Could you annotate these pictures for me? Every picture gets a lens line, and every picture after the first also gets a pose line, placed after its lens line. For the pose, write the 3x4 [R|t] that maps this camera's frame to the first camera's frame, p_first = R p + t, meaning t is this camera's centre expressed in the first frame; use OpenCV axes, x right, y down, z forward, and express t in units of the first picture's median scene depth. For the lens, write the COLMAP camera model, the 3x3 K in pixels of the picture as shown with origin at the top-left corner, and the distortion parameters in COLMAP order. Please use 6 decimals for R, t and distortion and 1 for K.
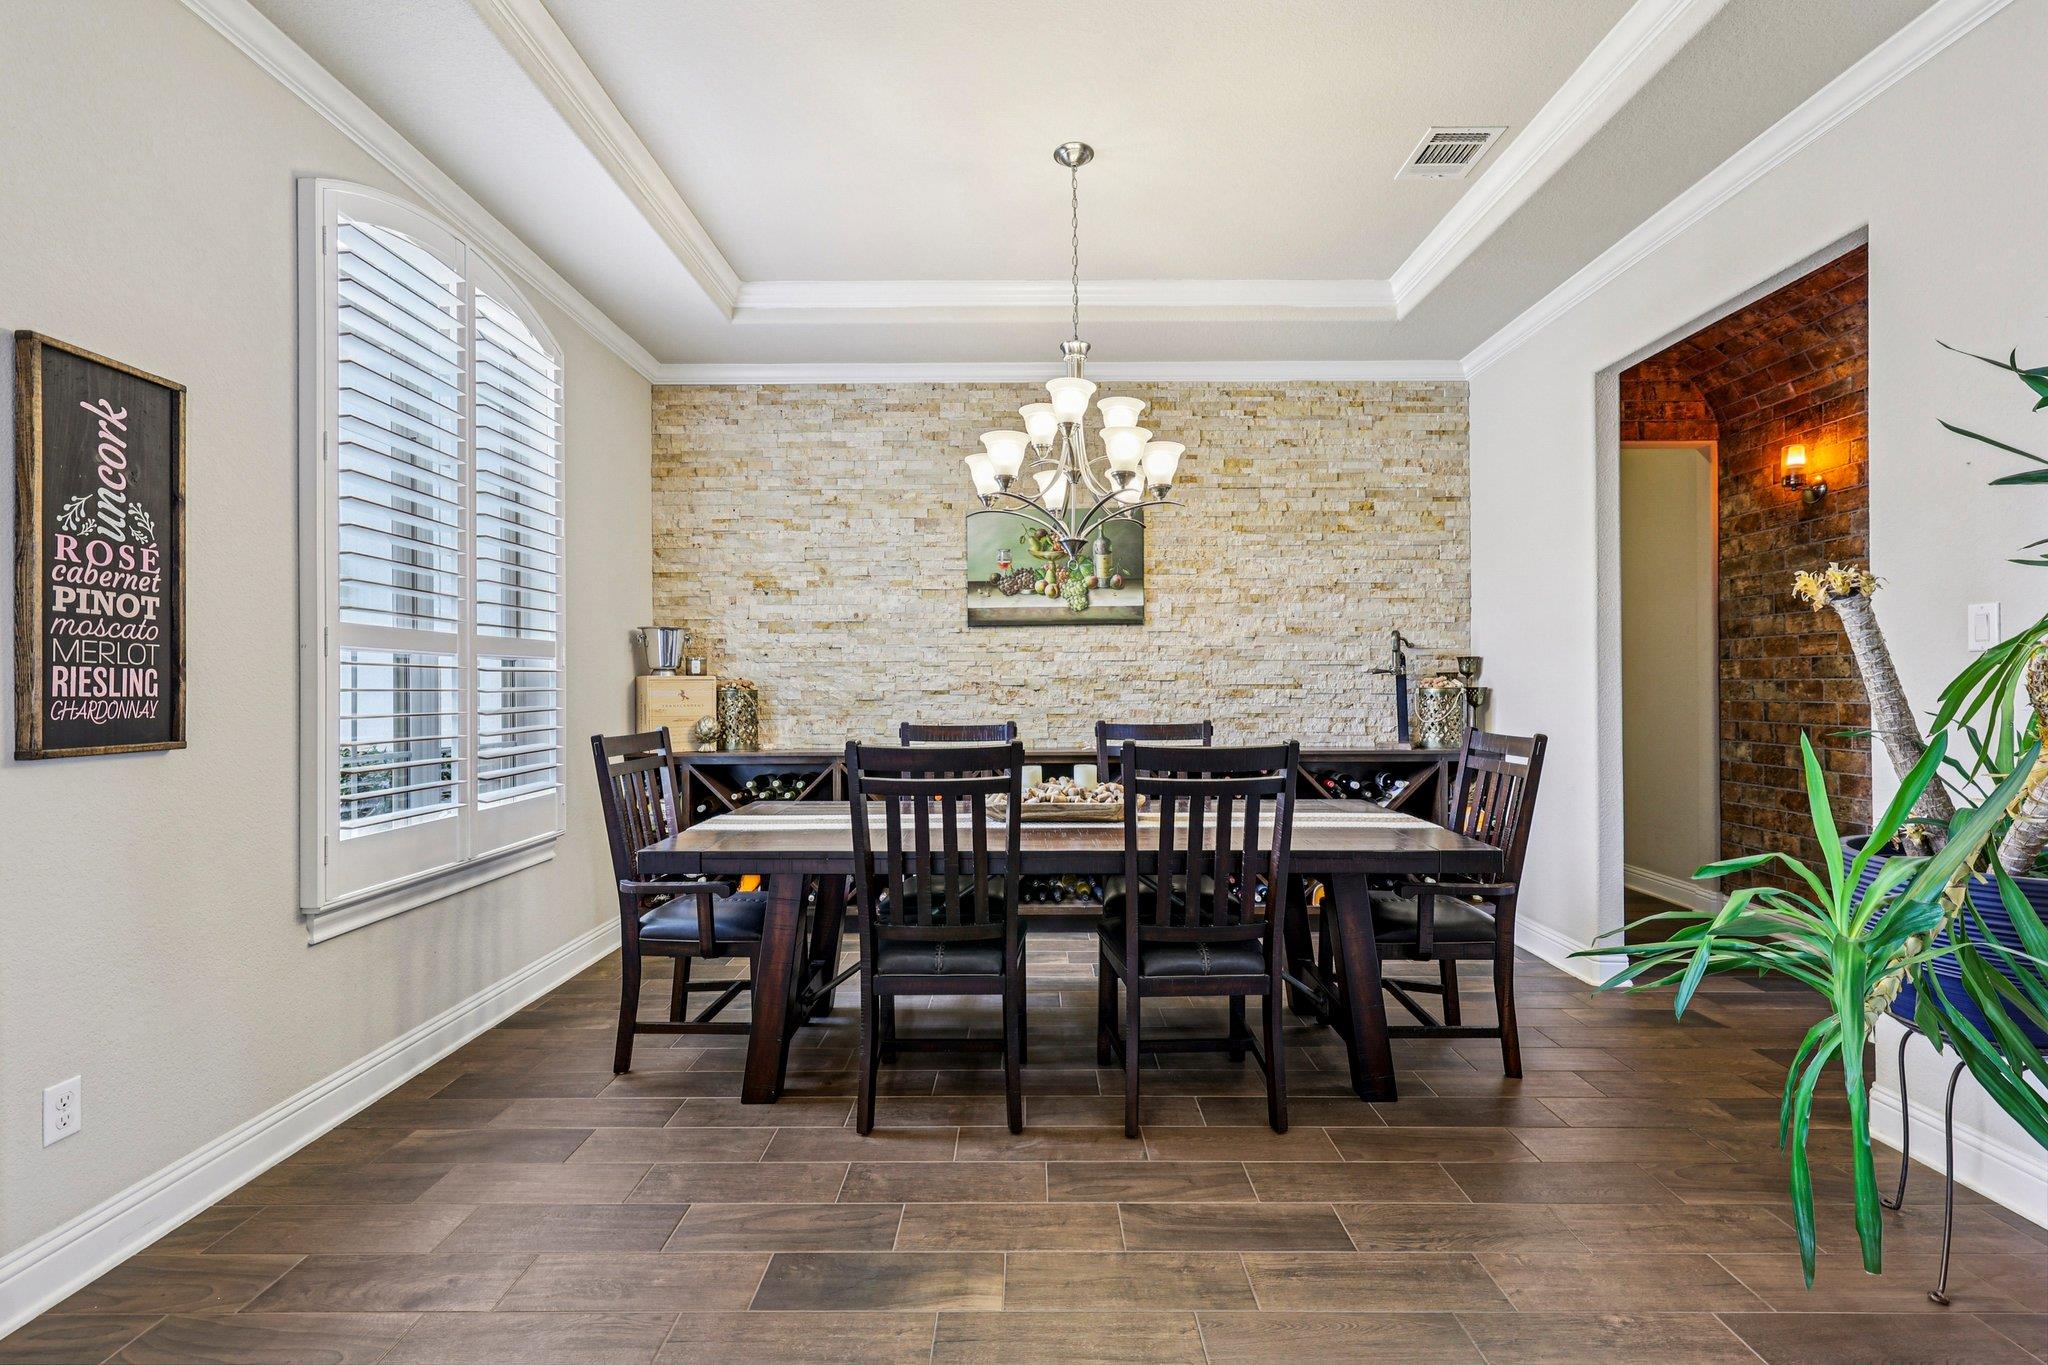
lens RADIAL K [[887.9, 0, 1022.8], [0, 887.9, 689.2], [0, 0, 1]] dist [-0.010495, -0.000237]
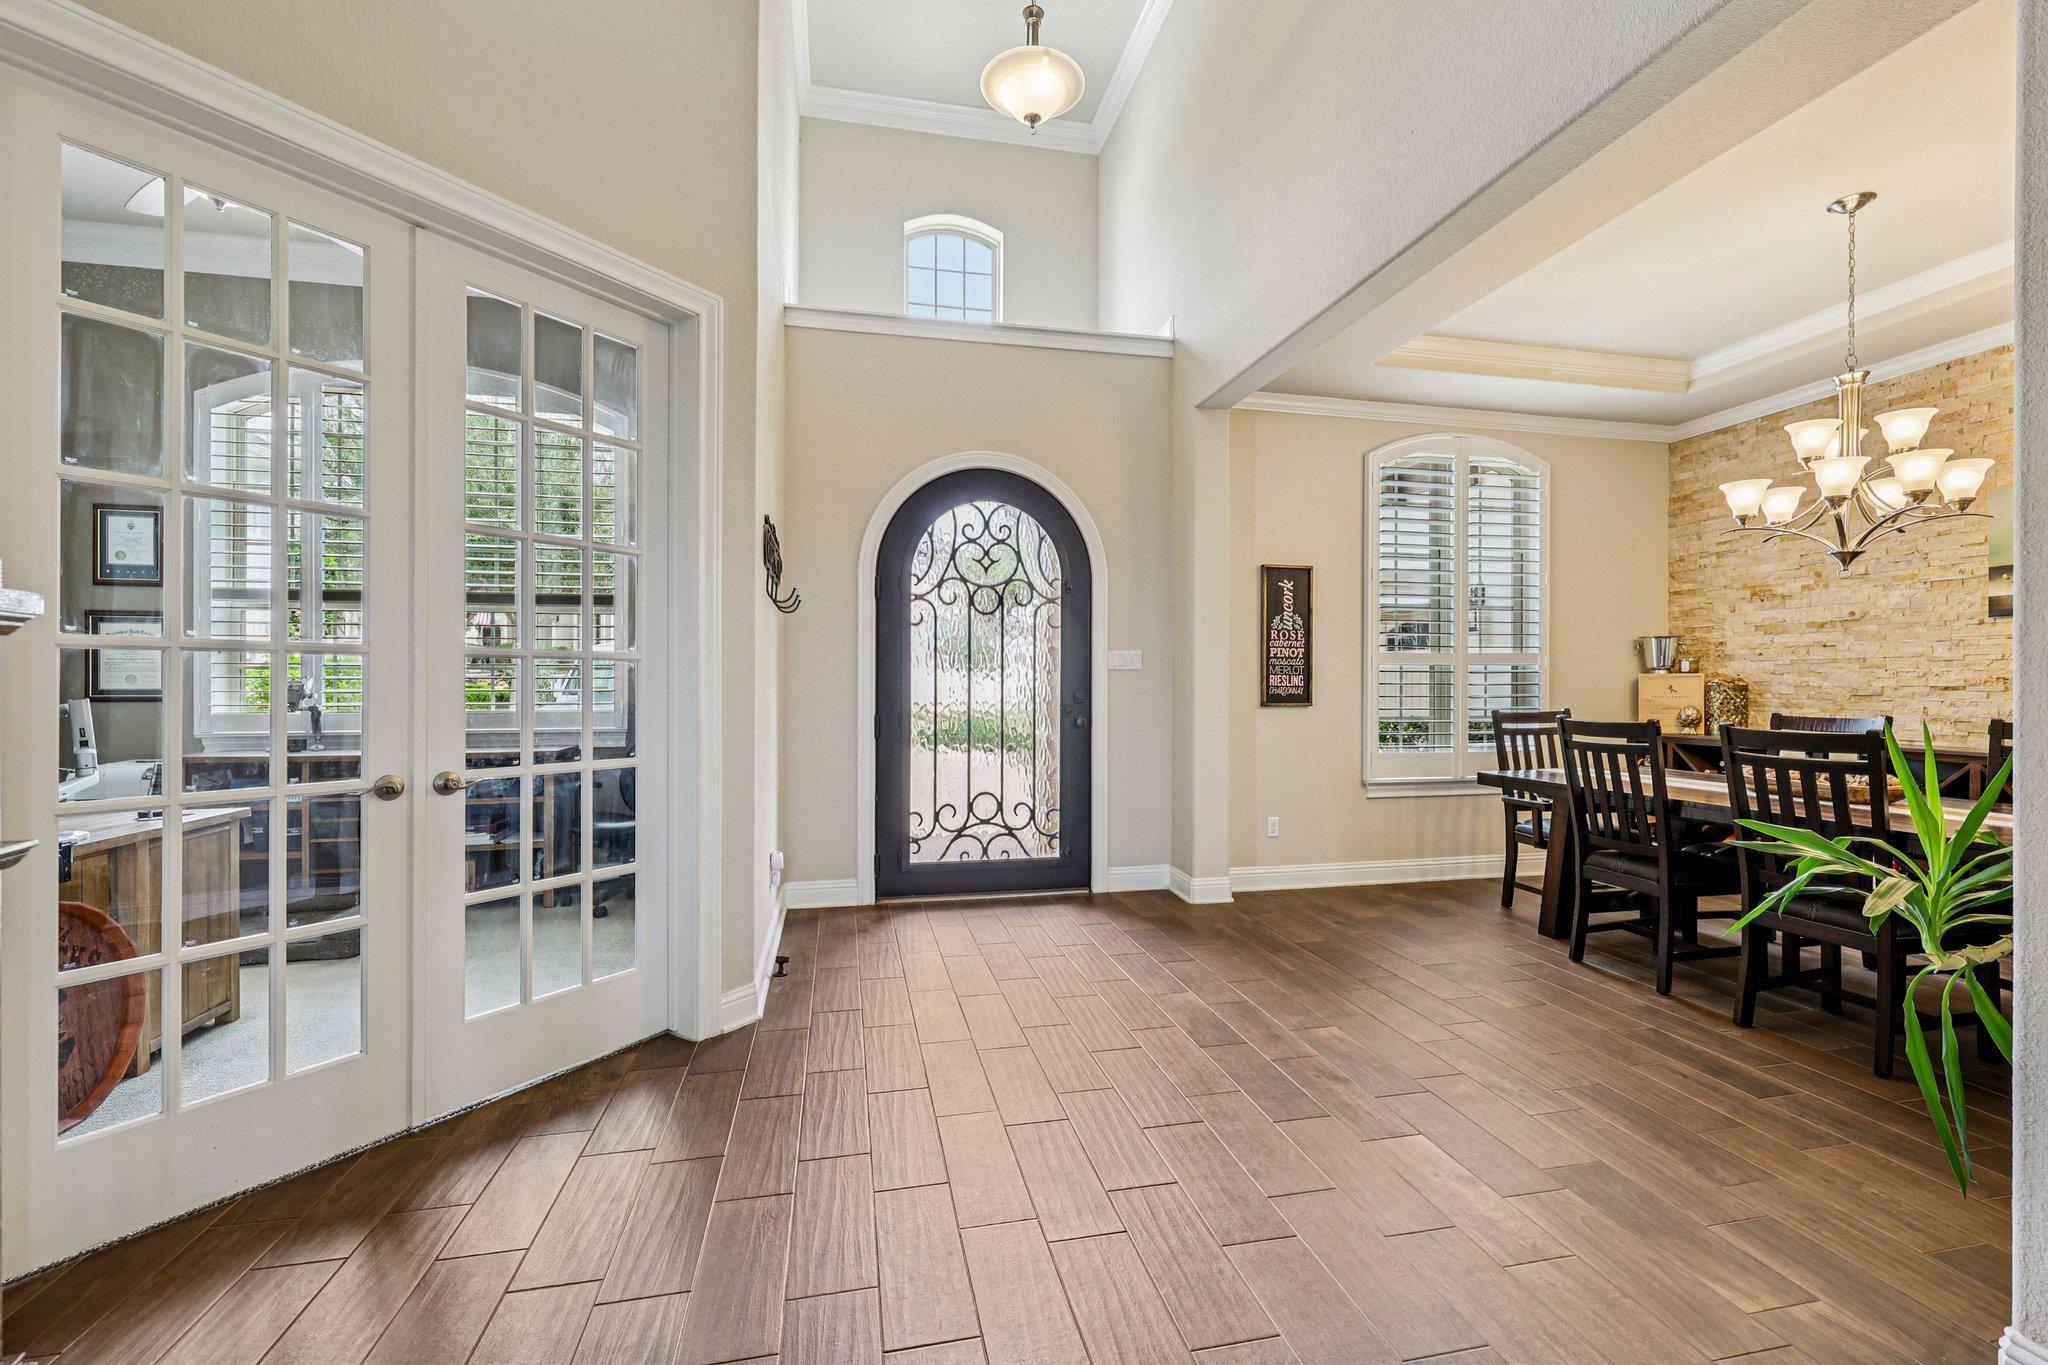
lens RADIAL K [[887.9, 0, 1022.8], [0, 887.9, 689.2], [0, 0, 1]] dist [-0.010495, -0.000237]
pose [[0.208994, 0.008388, -0.977881, 0.623872], [-0.002573, 0.999964, 0.008027, -0.000375], [0.977913, 0.000839, 0.209009, -0.167108]]
